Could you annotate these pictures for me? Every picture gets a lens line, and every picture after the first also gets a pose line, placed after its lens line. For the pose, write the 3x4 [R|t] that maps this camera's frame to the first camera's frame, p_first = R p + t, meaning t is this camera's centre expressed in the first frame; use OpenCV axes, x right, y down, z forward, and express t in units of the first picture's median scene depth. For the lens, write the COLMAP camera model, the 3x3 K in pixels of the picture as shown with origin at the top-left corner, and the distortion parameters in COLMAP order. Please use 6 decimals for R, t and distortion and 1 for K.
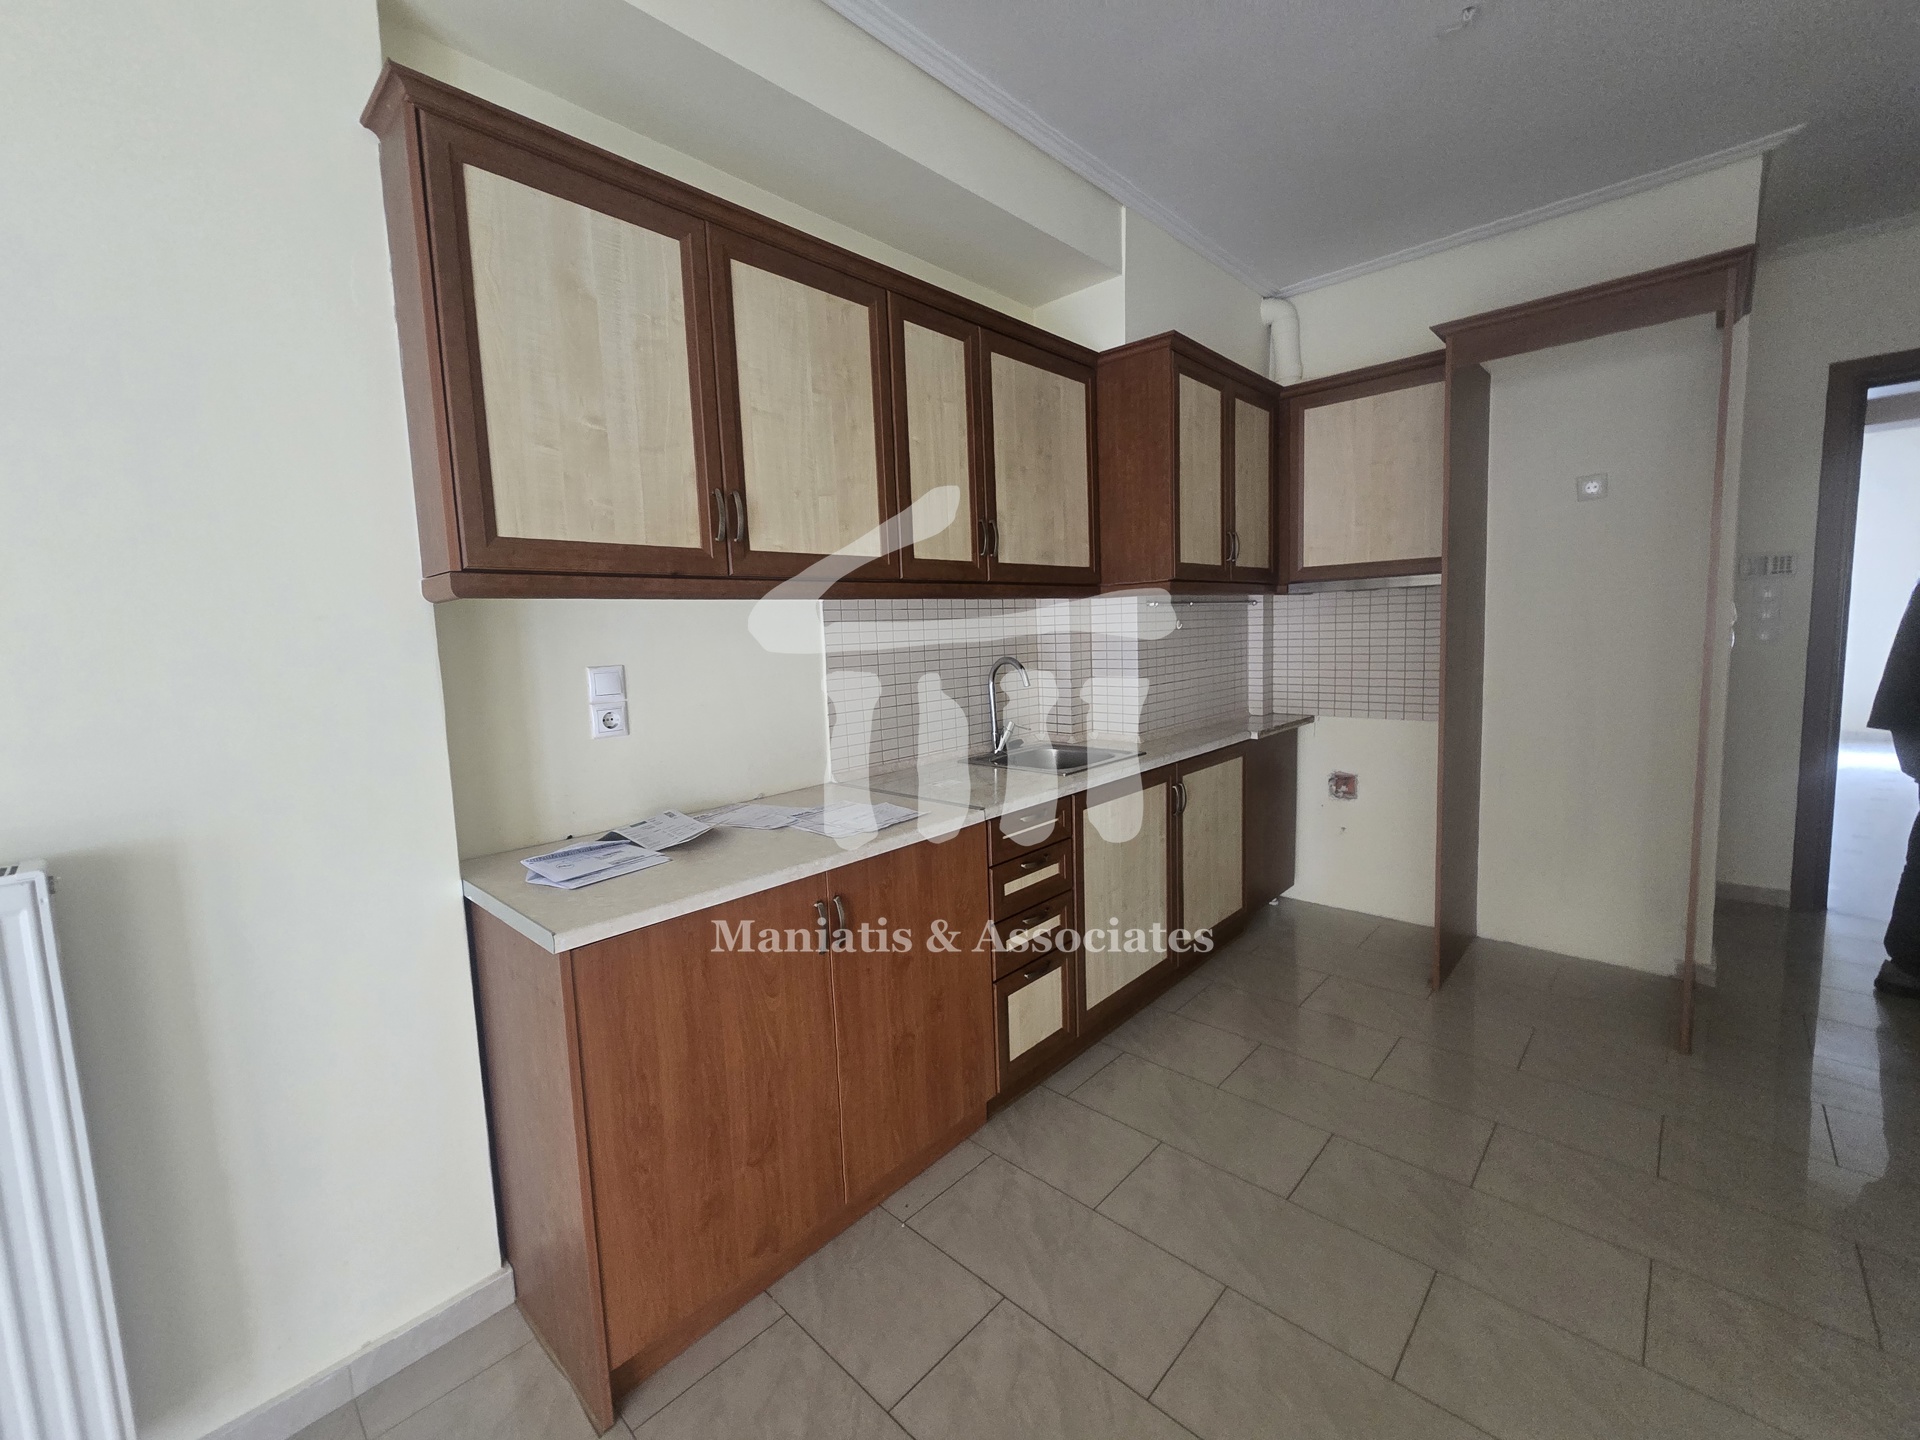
lens RADIAL K [[777.4, 0, 954.8], [0, 777.4, 702.9], [0, 0, 1]] dist [0.000006, 0.000456]
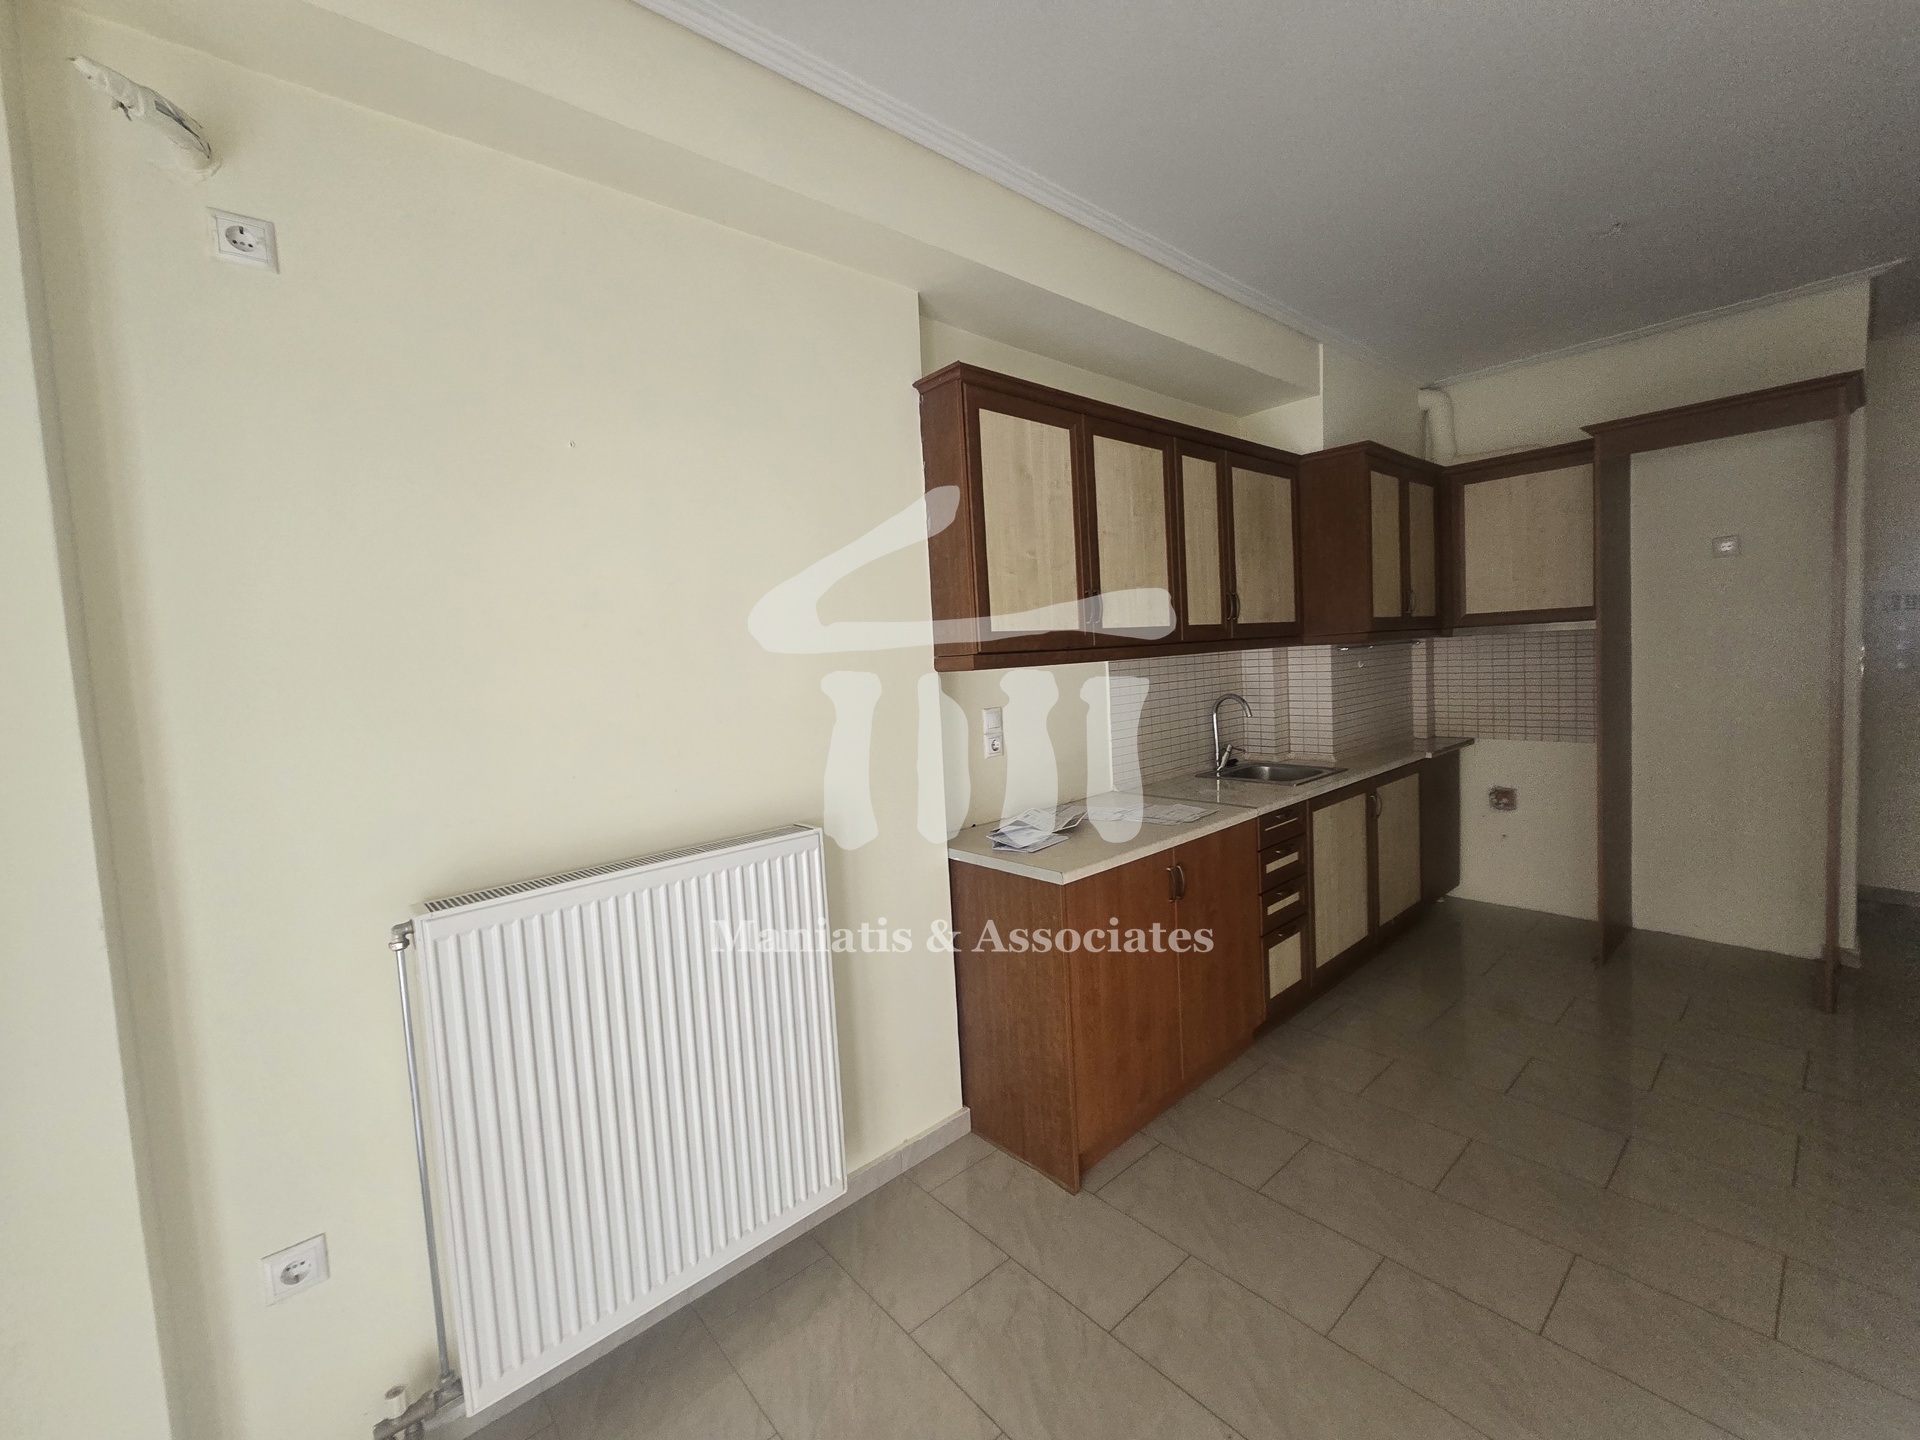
lens RADIAL K [[777.4, 0, 954.8], [0, 777.4, 702.9], [0, 0, 1]] dist [0.000006, 0.000456]
pose [[0.995240, -0.010633, -0.096874, -0.259799], [0.007693, 0.999500, -0.030674, -0.008840], [0.097151, 0.029782, 0.994824, -0.310927]]
